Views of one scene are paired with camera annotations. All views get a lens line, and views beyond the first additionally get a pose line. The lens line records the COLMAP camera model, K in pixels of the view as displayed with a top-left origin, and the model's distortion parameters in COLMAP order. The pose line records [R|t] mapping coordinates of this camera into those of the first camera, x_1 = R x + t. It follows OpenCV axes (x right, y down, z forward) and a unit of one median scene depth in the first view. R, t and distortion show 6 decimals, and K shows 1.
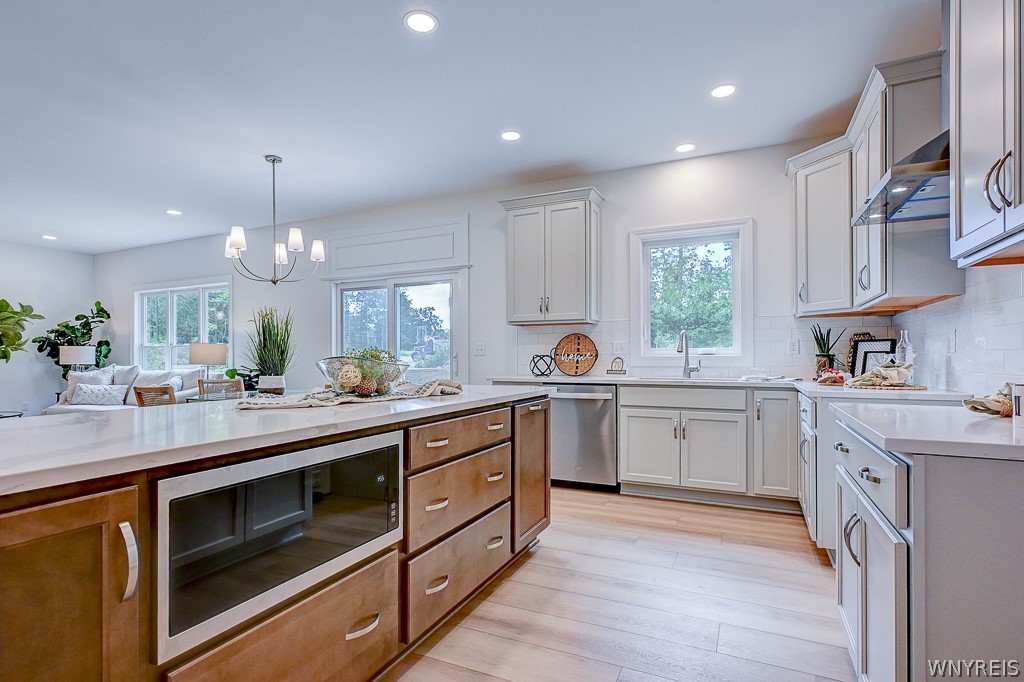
lens RADIAL K [[511.5, 0, 506.6], [0, 511.5, 349.7], [0, 0, 1]] dist [-0.000075, 0.000365]
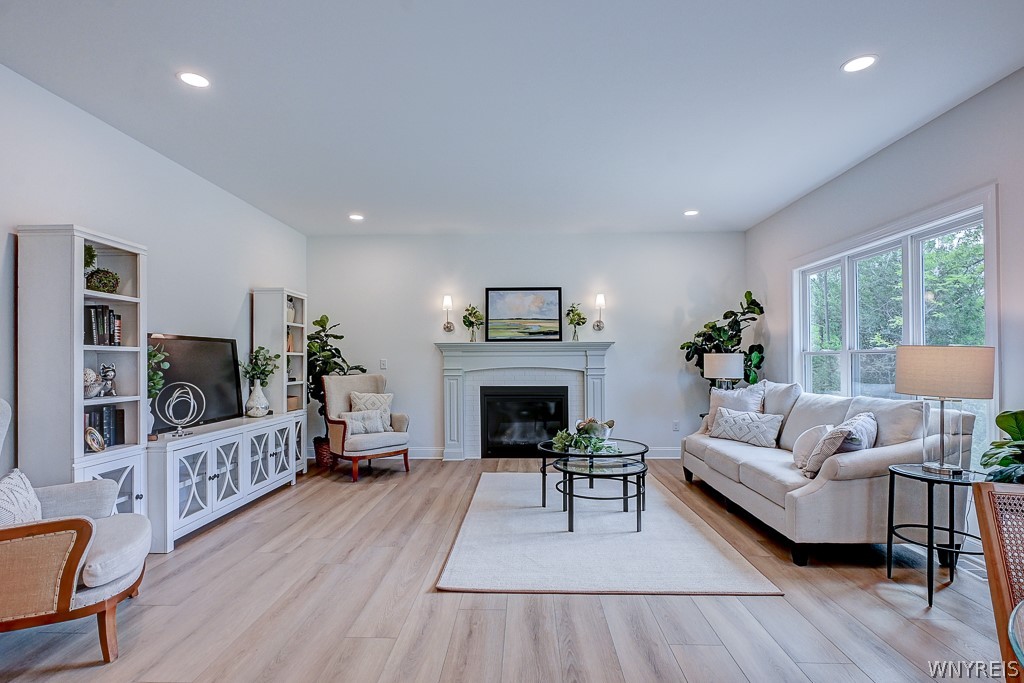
lens RADIAL K [[511.5, 0, 513.2], [0, 511.5, 348.9], [0, 0, 1]] dist [-0.000075, 0.000365]
pose [[0.400537, -0.015895, -0.916143, -0.278428], [0.007191, 0.999873, -0.014204, -0.004871], [0.916252, -0.000899, 0.400600, 0.417134]]
